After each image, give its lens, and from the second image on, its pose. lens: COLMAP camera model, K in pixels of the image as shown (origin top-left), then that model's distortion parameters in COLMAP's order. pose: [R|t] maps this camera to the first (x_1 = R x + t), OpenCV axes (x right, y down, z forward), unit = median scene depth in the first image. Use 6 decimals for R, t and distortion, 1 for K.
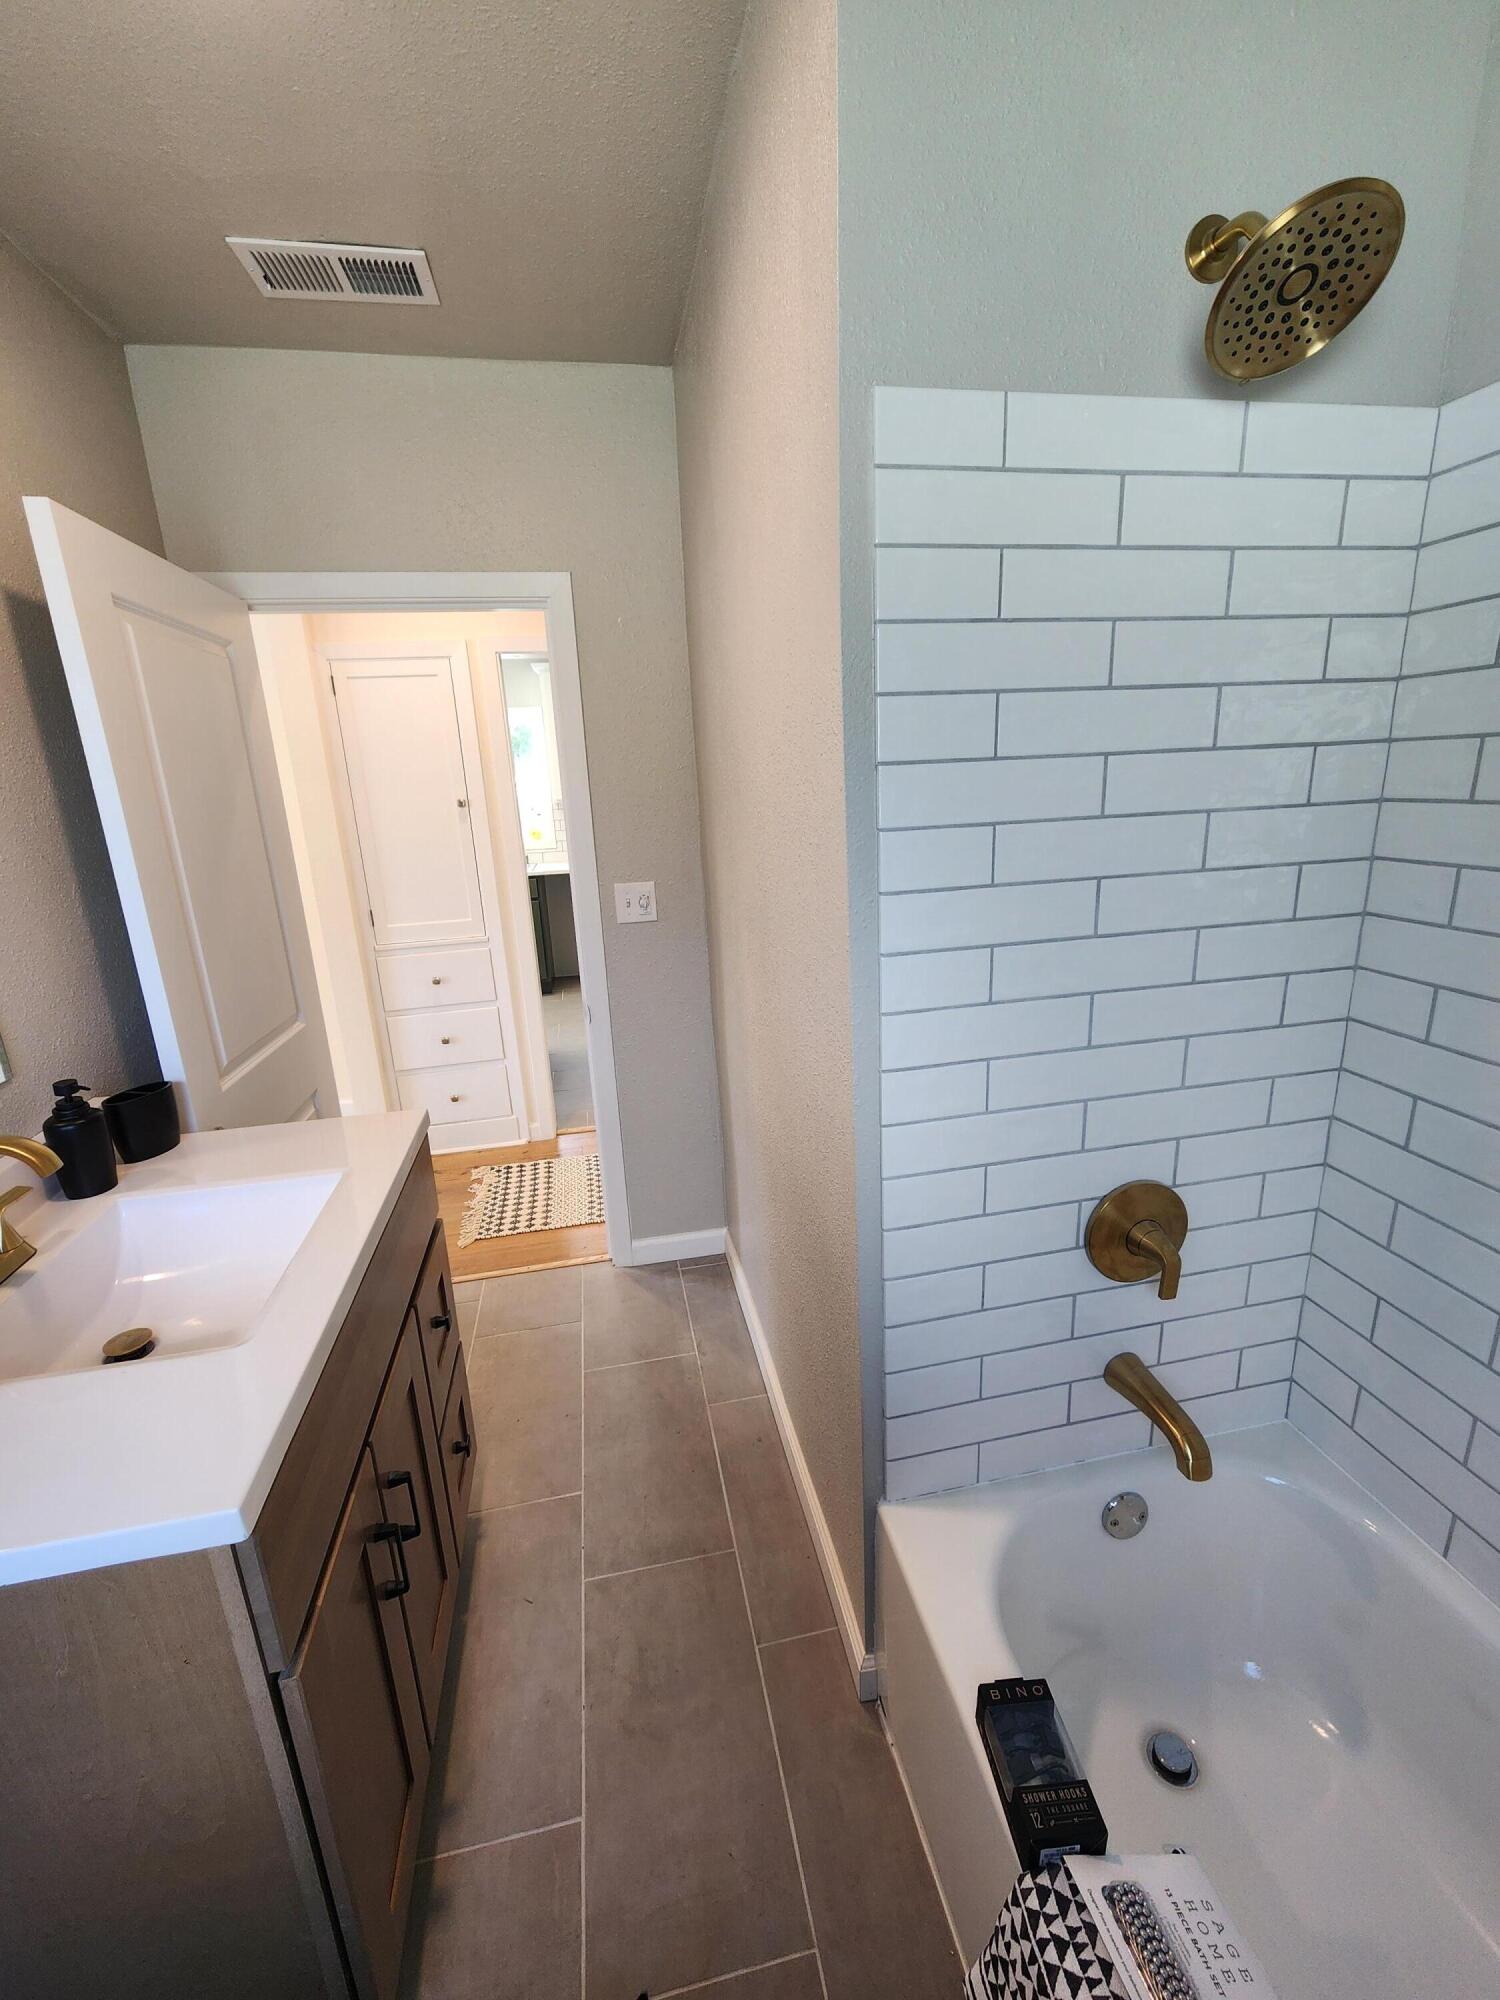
lens RADIAL K [[821.1, 0, 750.0], [0, 821.1, 1000.0], [0, 0, 1]] dist [0.001196, 0.000058]
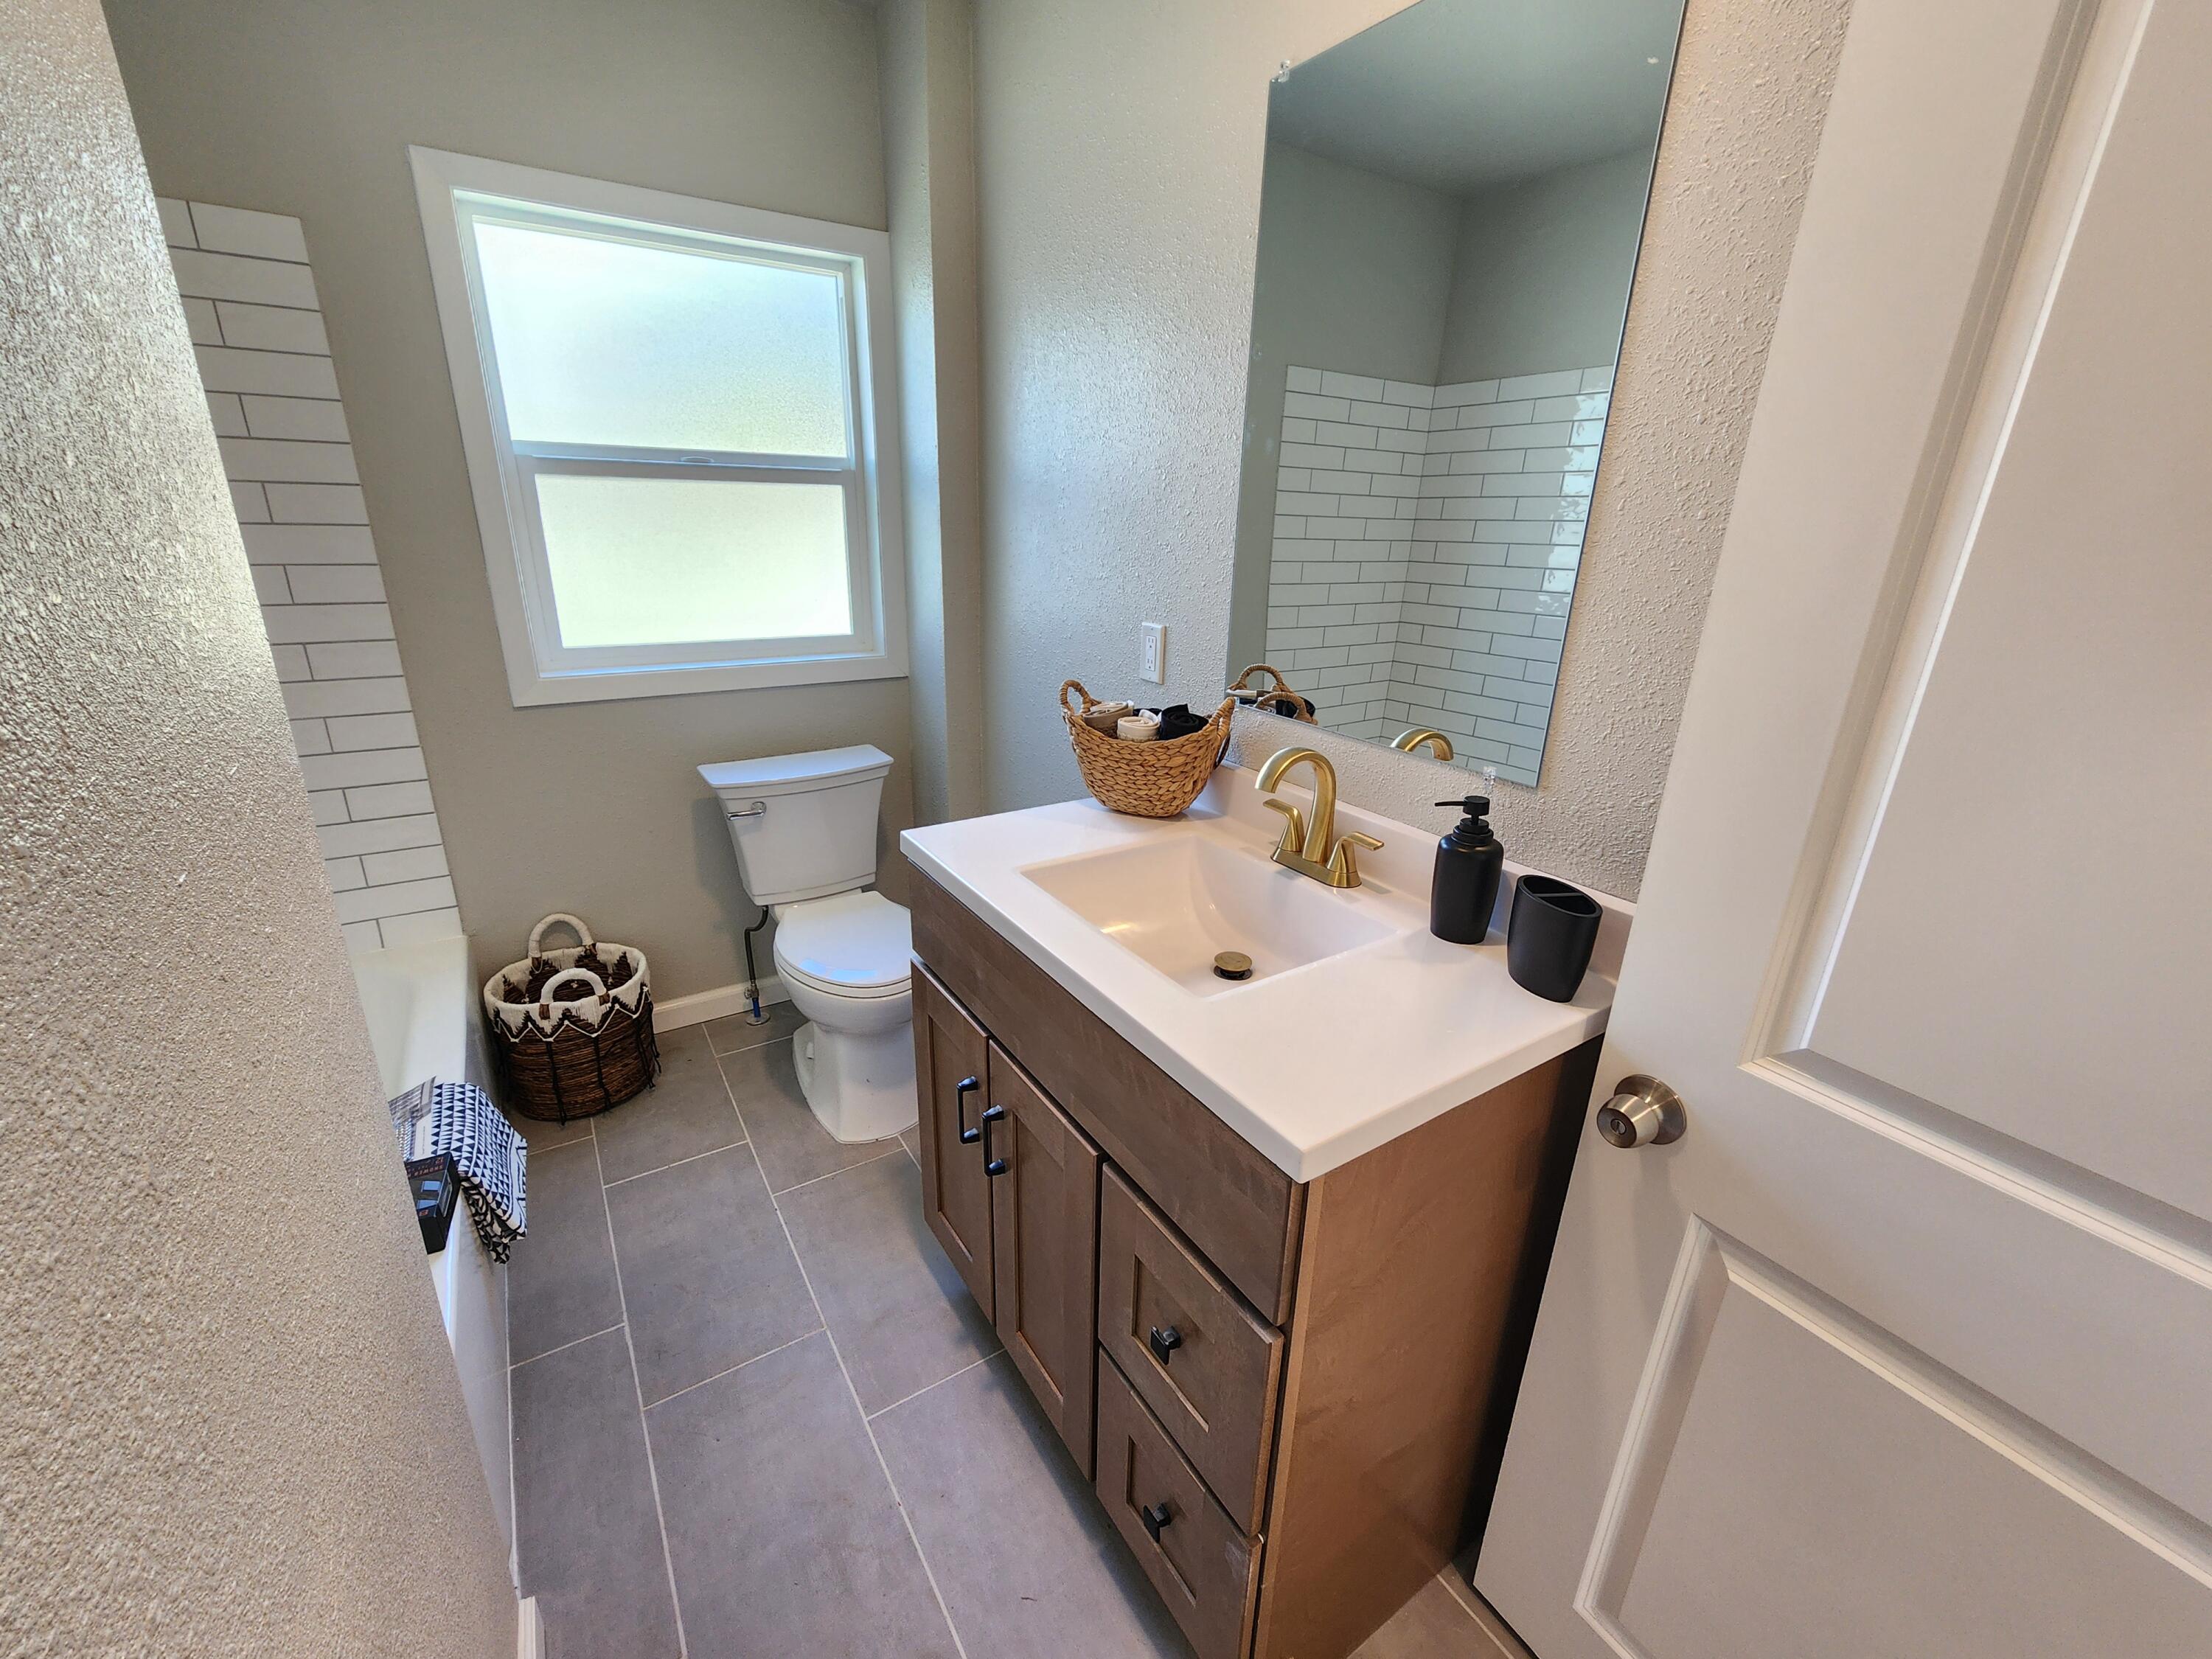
lens RADIAL K [[908.2, 0, 1109.6], [0, 908.2, 829.6], [0, 0, 1]] dist [0.001196, 0.000058]
pose [[-0.927911, 0.145863, -0.343080, -0.191346], [-0.077192, 0.825160, 0.559600, -0.329048], [0.364721, 0.545742, -0.754416, 1.501164]]
